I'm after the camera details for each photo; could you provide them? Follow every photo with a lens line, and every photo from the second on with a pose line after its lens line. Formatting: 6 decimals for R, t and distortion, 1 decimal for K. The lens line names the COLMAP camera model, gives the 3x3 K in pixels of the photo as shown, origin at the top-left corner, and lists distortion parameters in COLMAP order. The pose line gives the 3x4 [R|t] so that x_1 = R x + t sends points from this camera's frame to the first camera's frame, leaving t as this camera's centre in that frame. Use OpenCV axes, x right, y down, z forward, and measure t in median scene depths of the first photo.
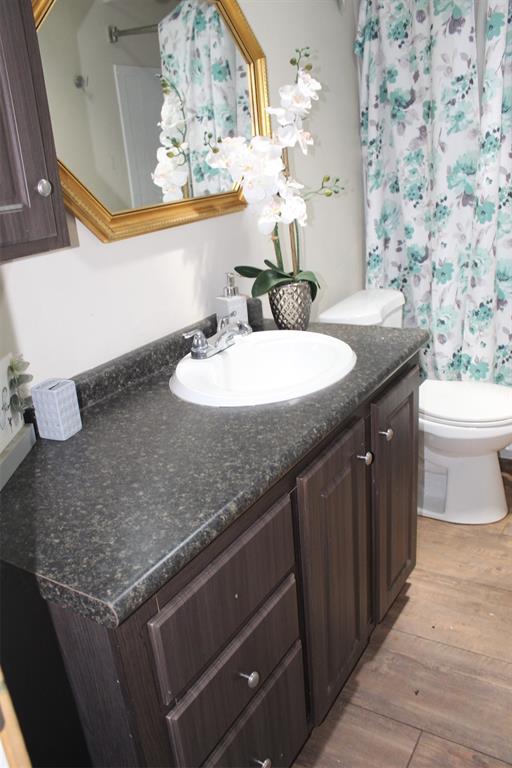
lens RADIAL K [[626.3, 0, 255.7], [0, 626.3, 391.4], [0, 0, 1]] dist [-0.170214, 0.138243]
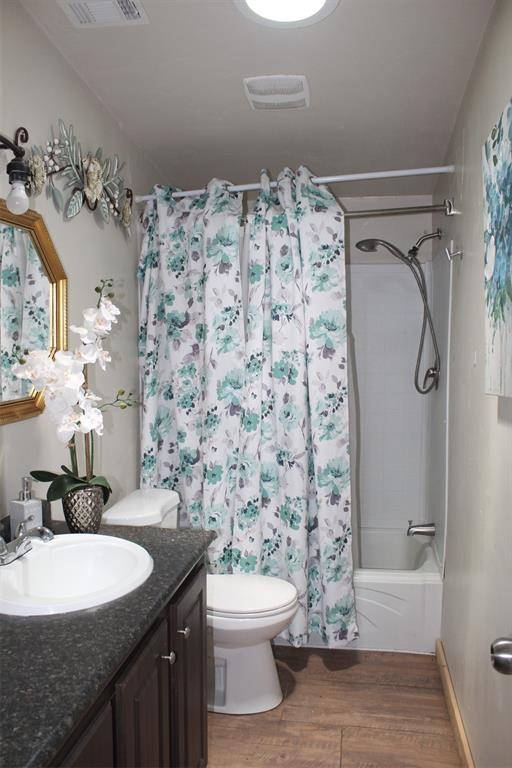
lens RADIAL K [[626.3, 0, 255.7], [0, 626.3, 391.4], [0, 0, 1]] dist [-0.170214, 0.138243]
pose [[0.920143, 0.063579, 0.386387, -0.091288], [0.052938, 0.957476, -0.283615, -0.020070], [-0.387988, 0.281421, 0.877649, -0.068571]]
